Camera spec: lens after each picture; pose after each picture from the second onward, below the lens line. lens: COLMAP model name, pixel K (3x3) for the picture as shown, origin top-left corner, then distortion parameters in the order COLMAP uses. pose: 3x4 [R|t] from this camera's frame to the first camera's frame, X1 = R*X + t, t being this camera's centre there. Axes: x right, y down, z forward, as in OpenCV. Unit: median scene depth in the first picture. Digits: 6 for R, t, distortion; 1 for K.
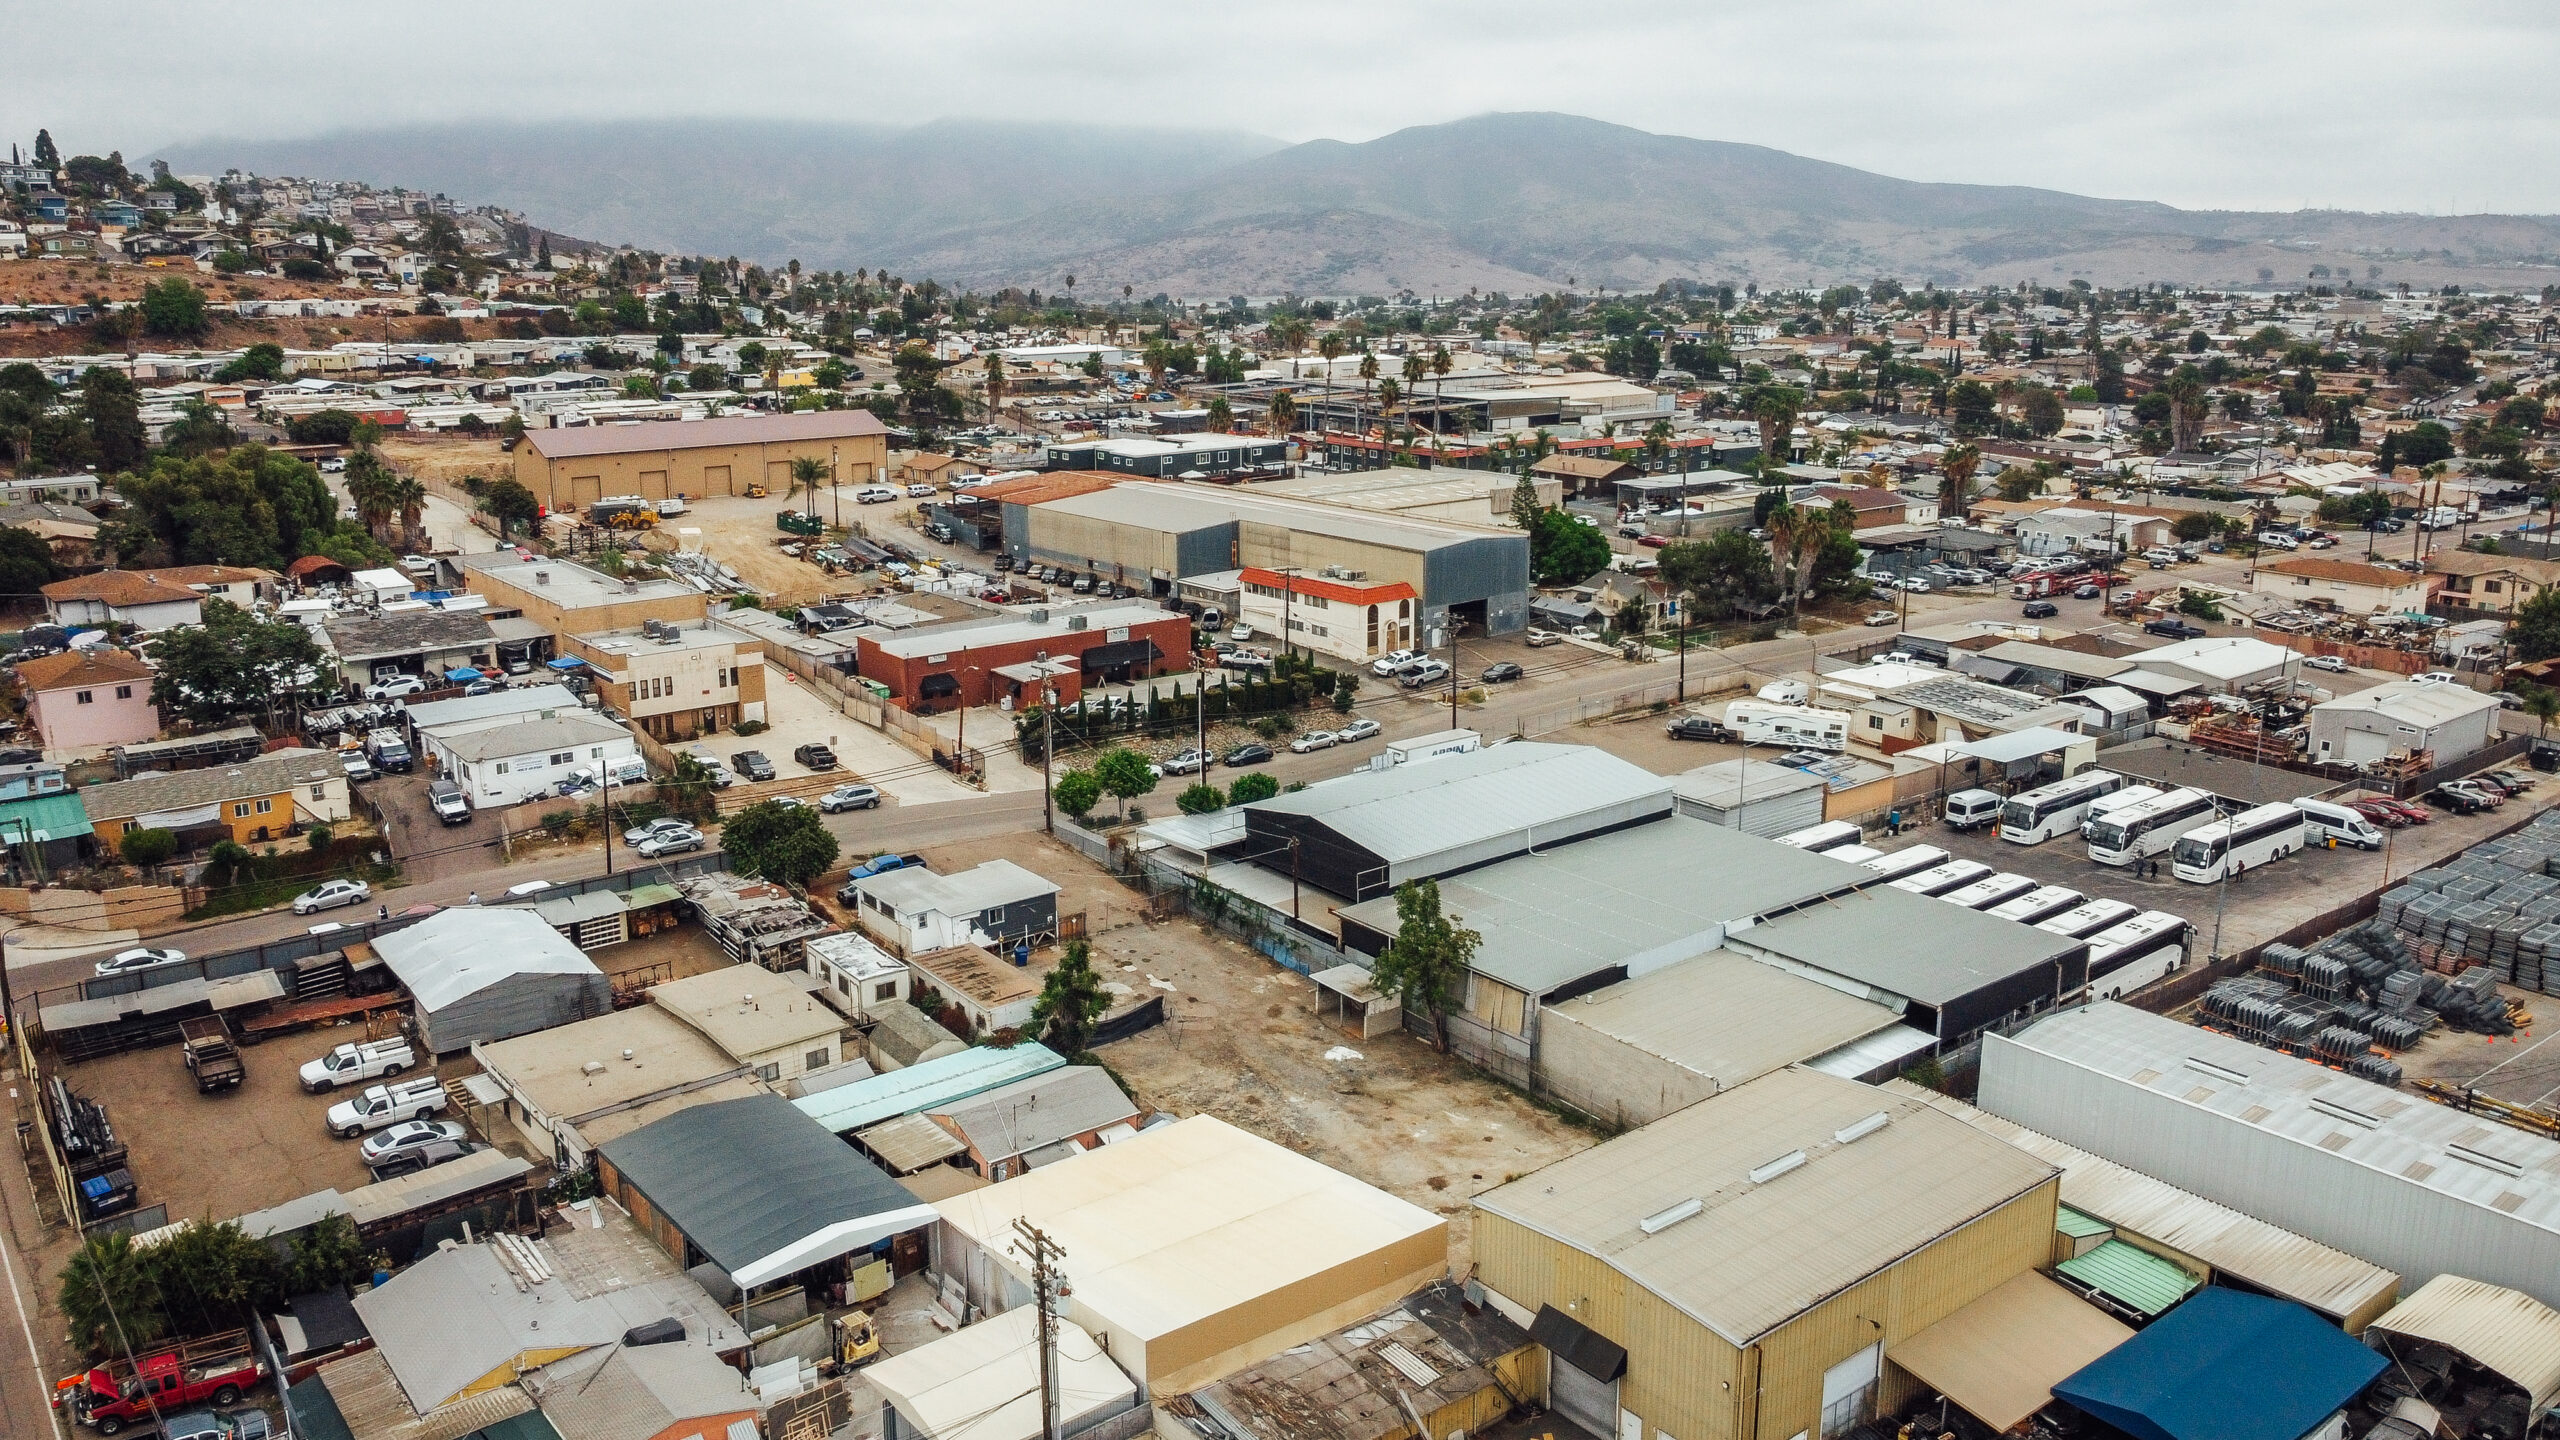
lens RADIAL K [[1939.1, 0, 1267.4], [0, 1939.1, 692.2], [0, 0, 1]] dist [0.016318, -0.029184]
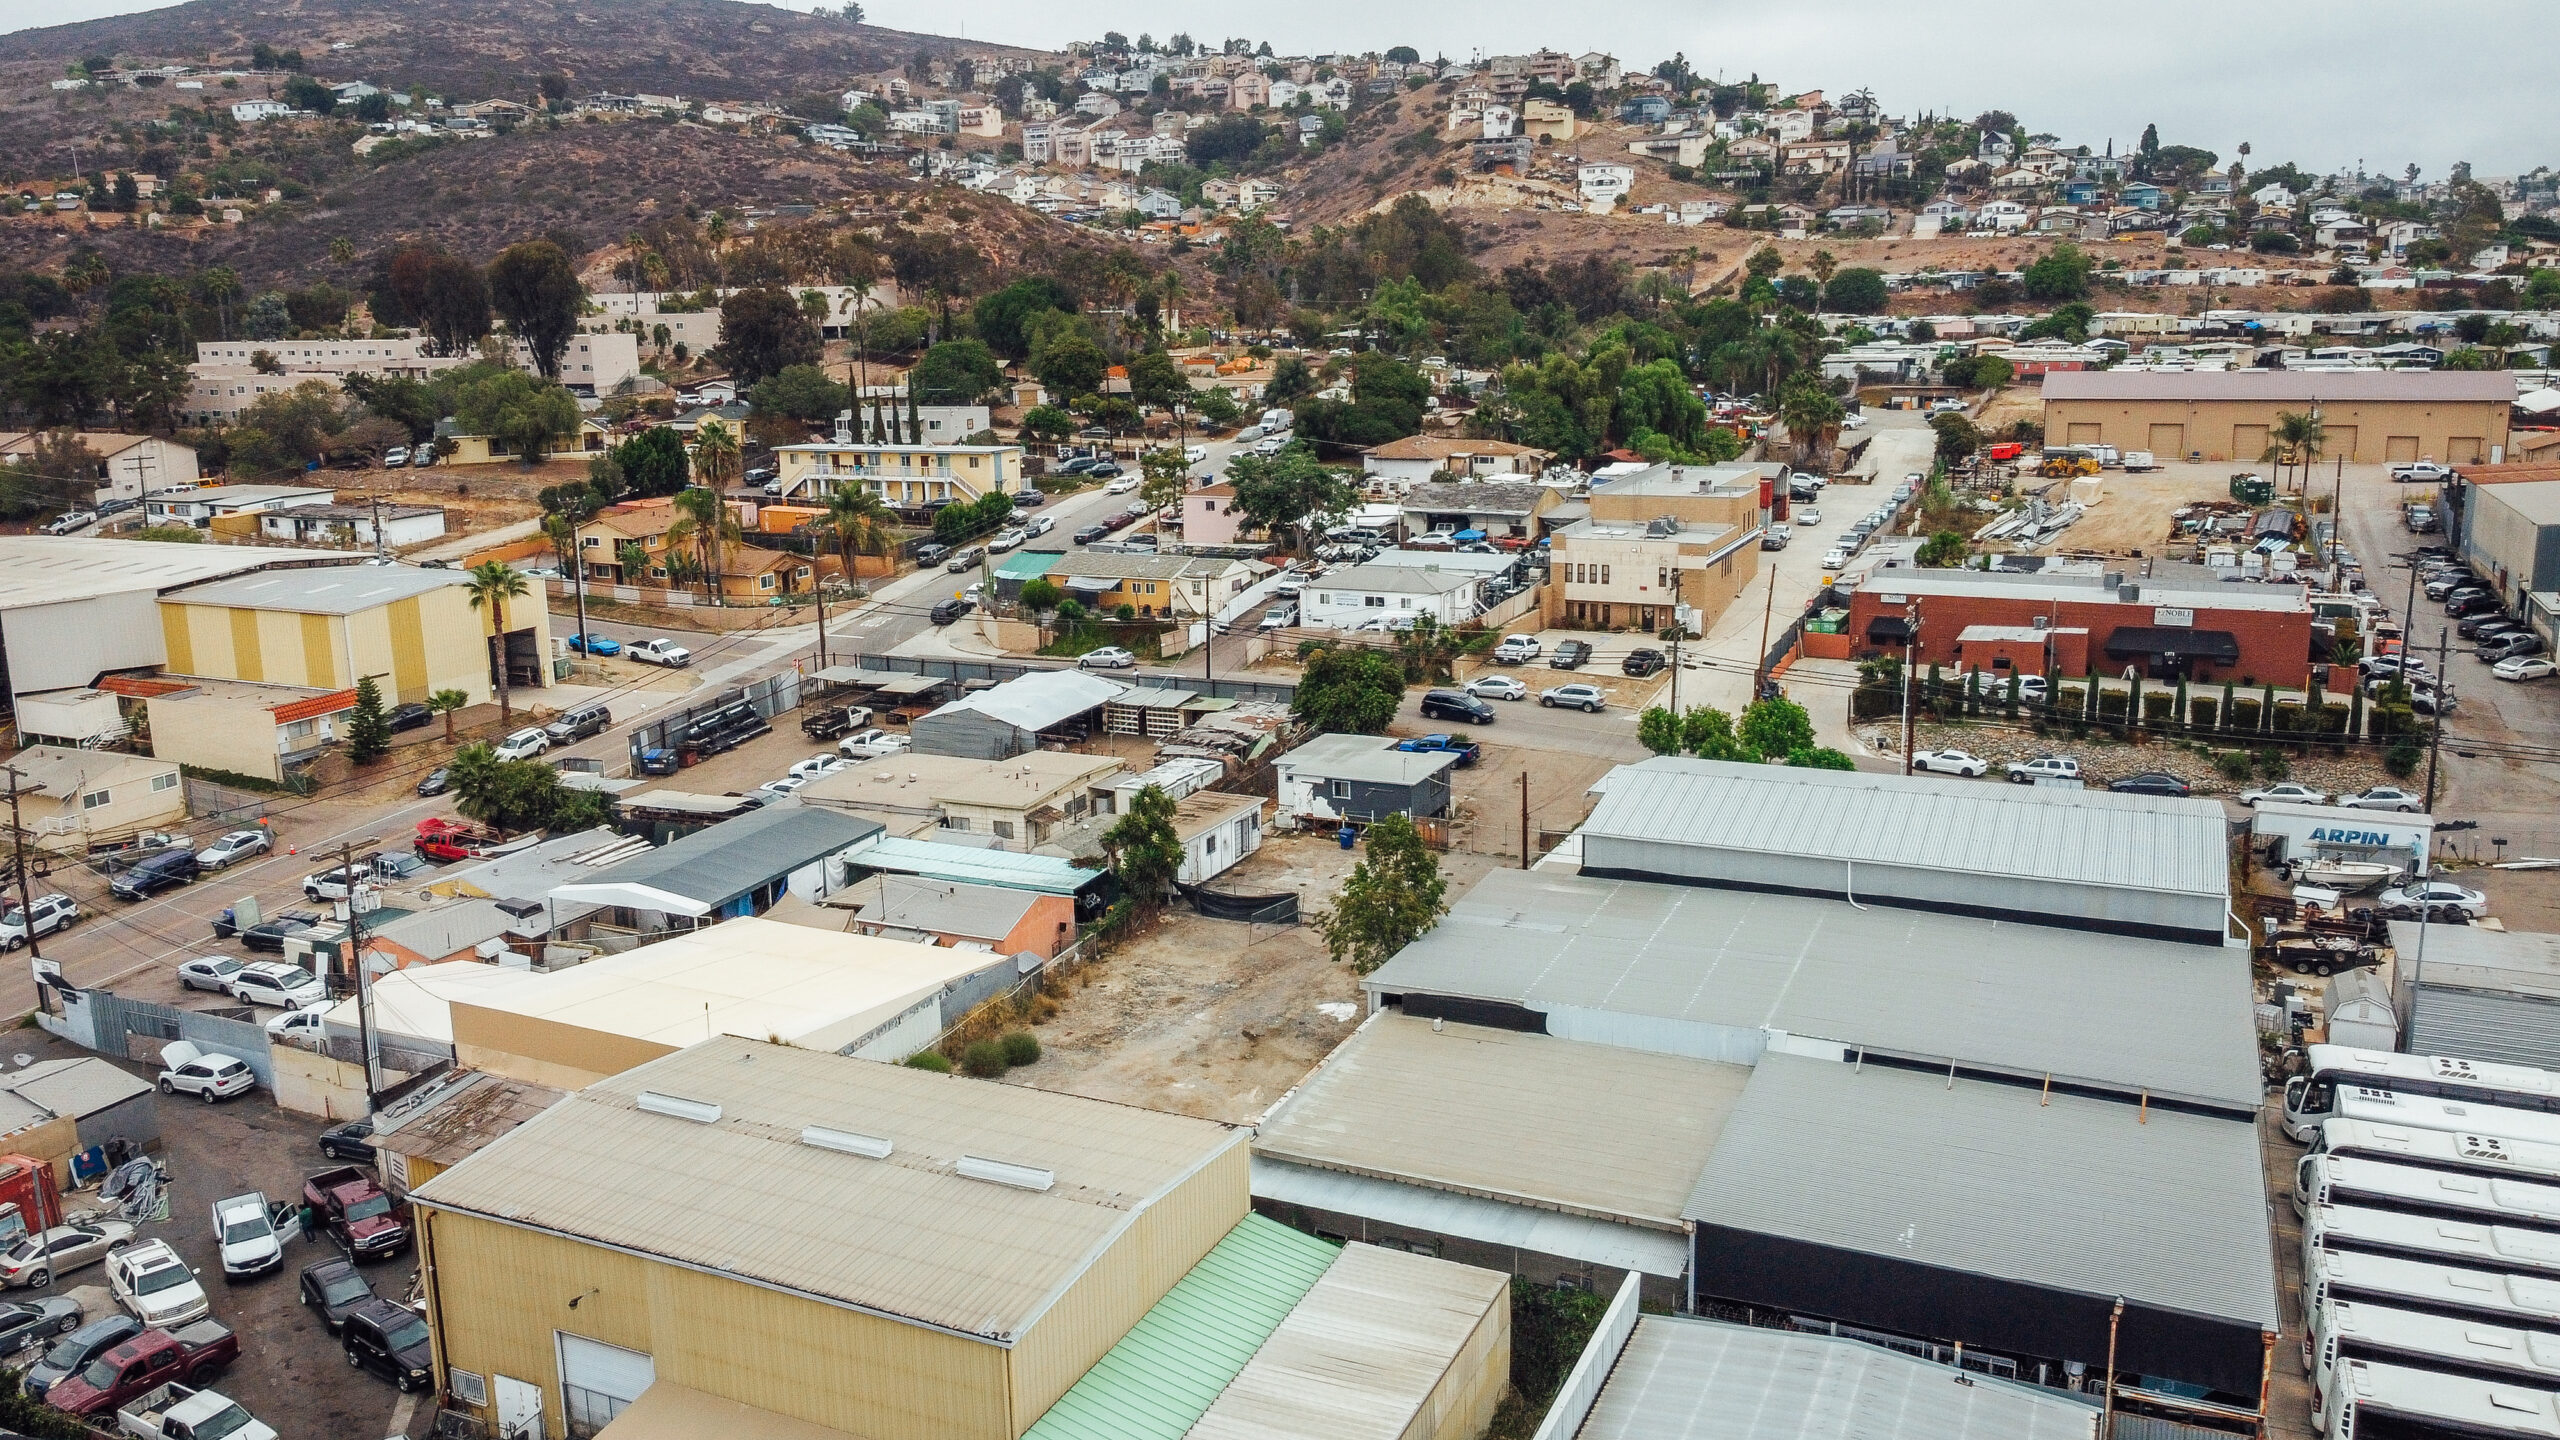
lens RADIAL K [[1939.1, 0, 1267.4], [0, 1939.1, 692.2], [0, 0, 1]] dist [0.016318, -0.029184]
pose [[0.451492, 0.177574, -0.874427, 0.601694], [-0.186963, 0.977069, 0.101883, -0.016338], [0.872468, 0.117486, 0.474339, 0.491140]]
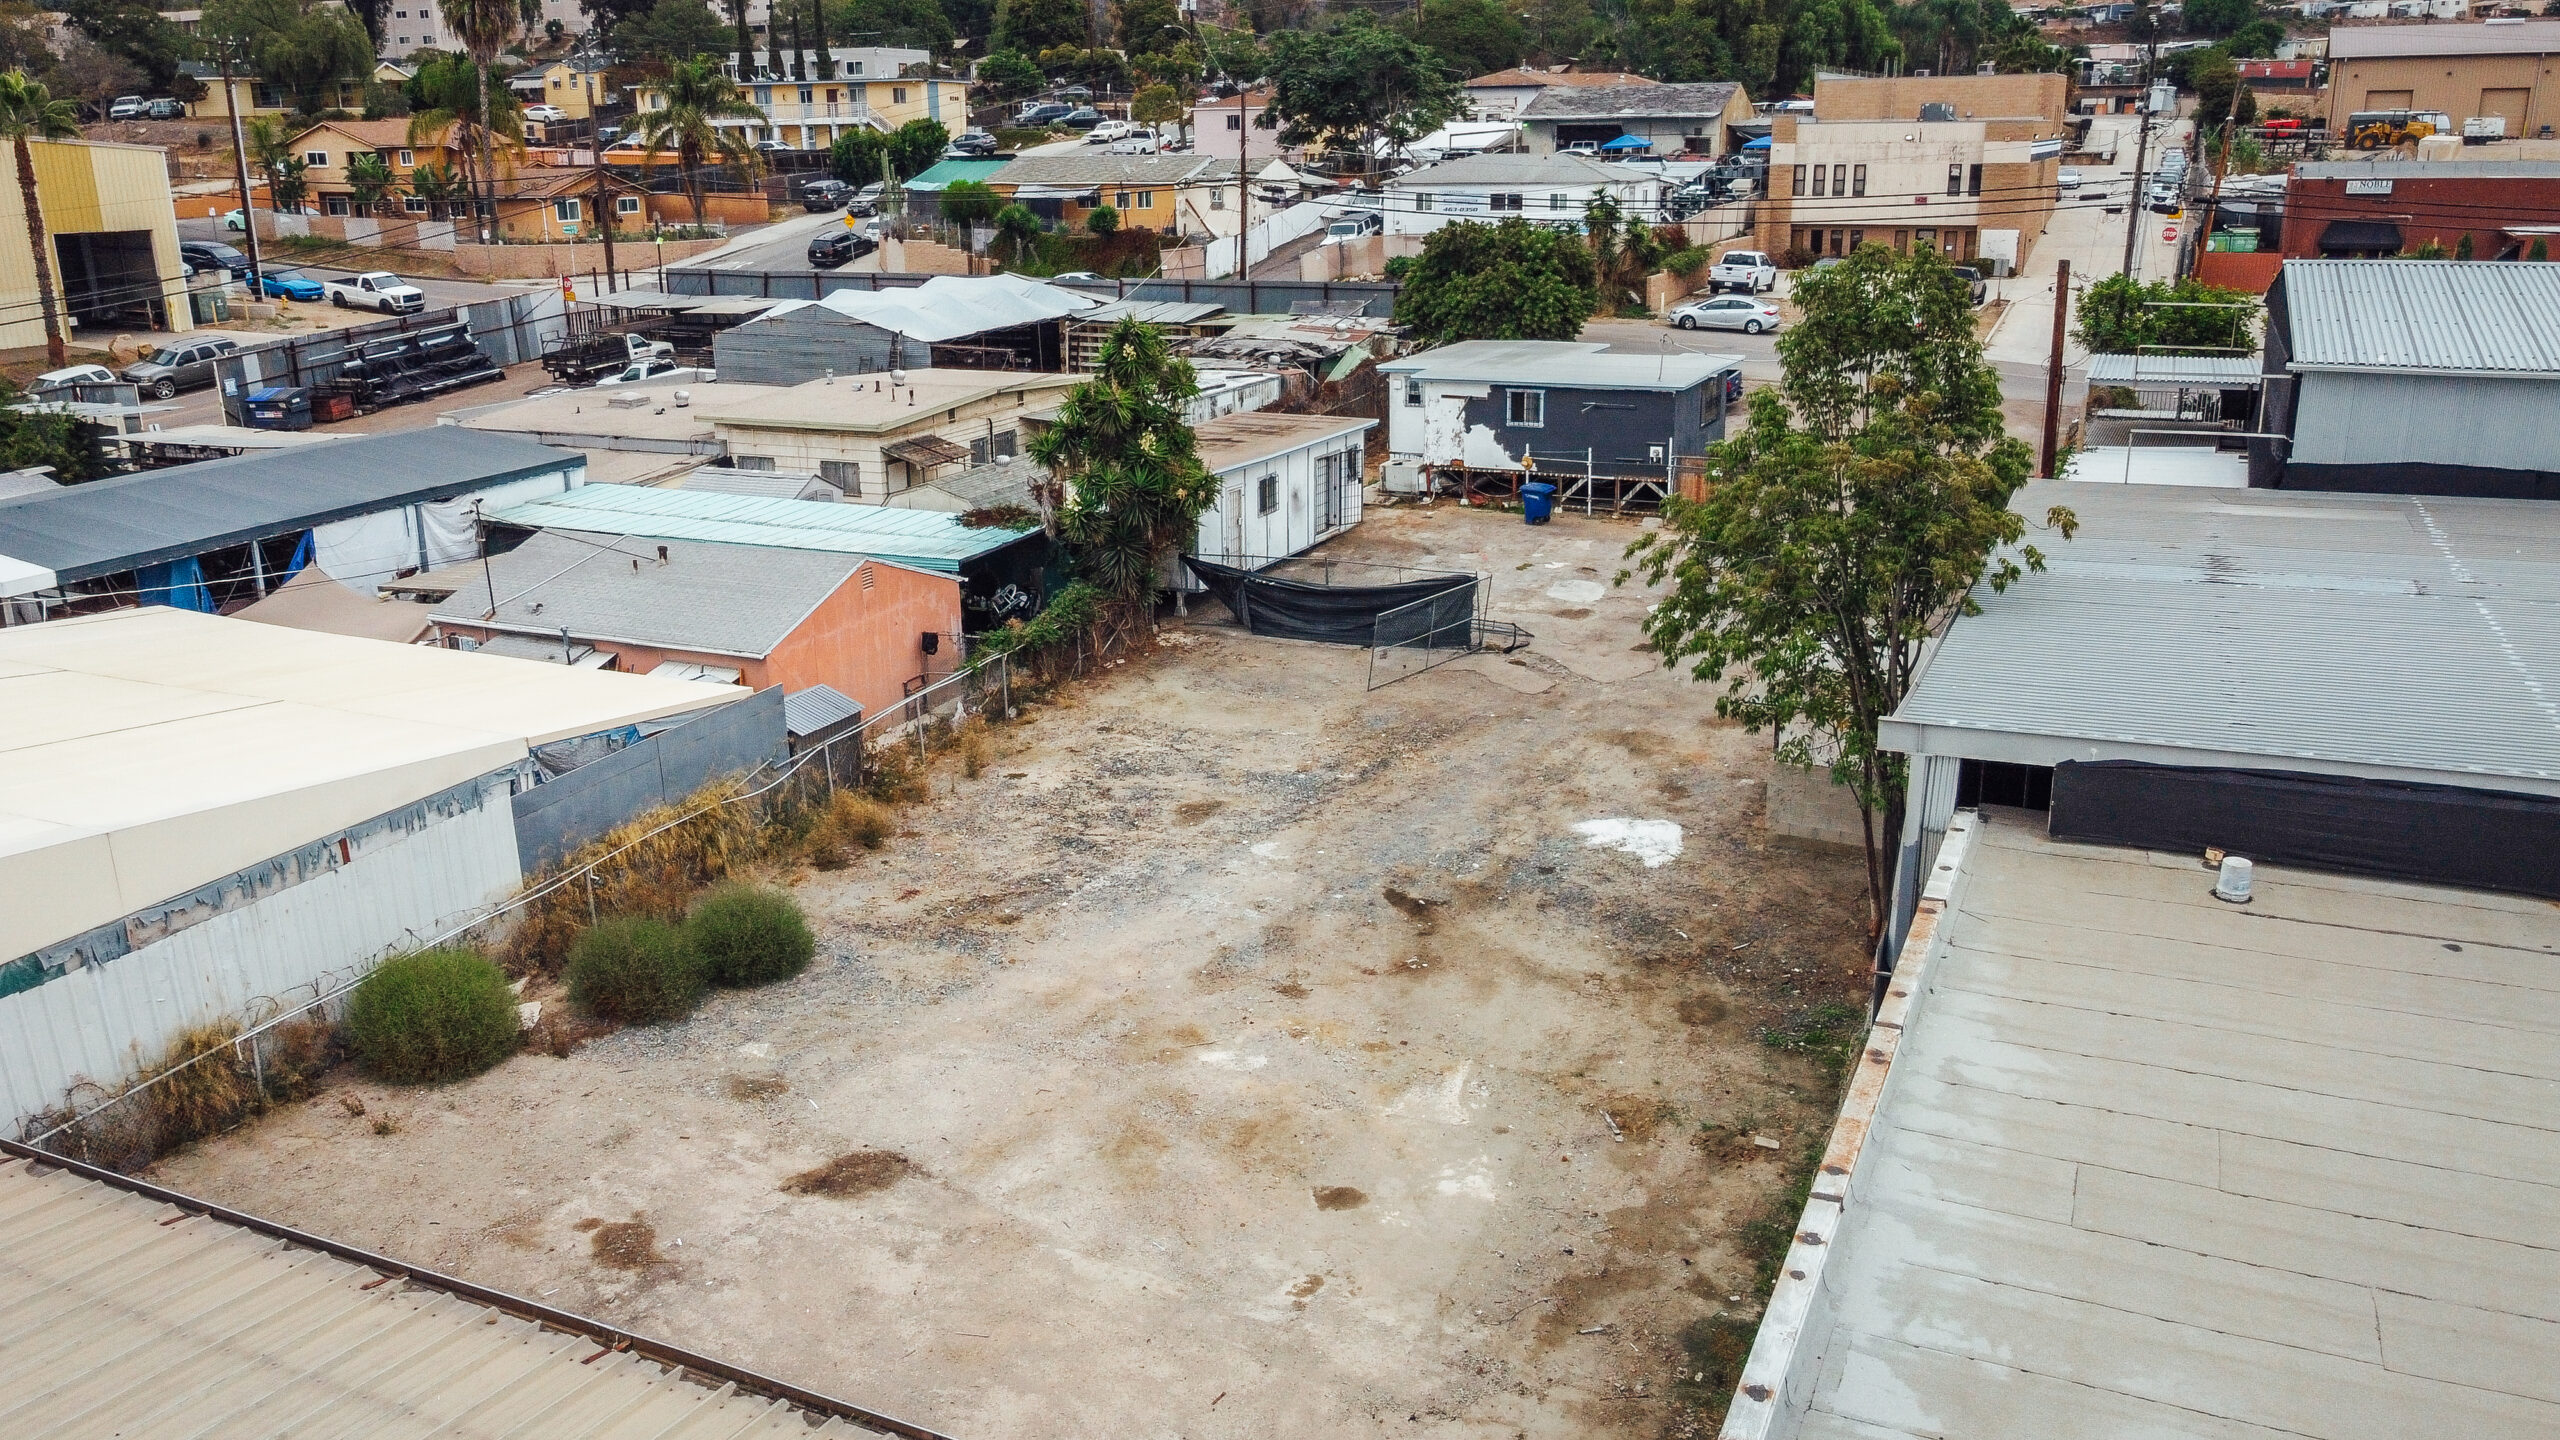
lens RADIAL K [[1939.1, 0, 1267.4], [0, 1939.1, 692.2], [0, 0, 1]] dist [0.016318, -0.029184]
pose [[0.450926, 0.245893, -0.858022, 0.227500], [-0.194436, 0.965279, 0.174447, 0.104715], [0.871126, 0.088168, 0.483080, 0.683169]]
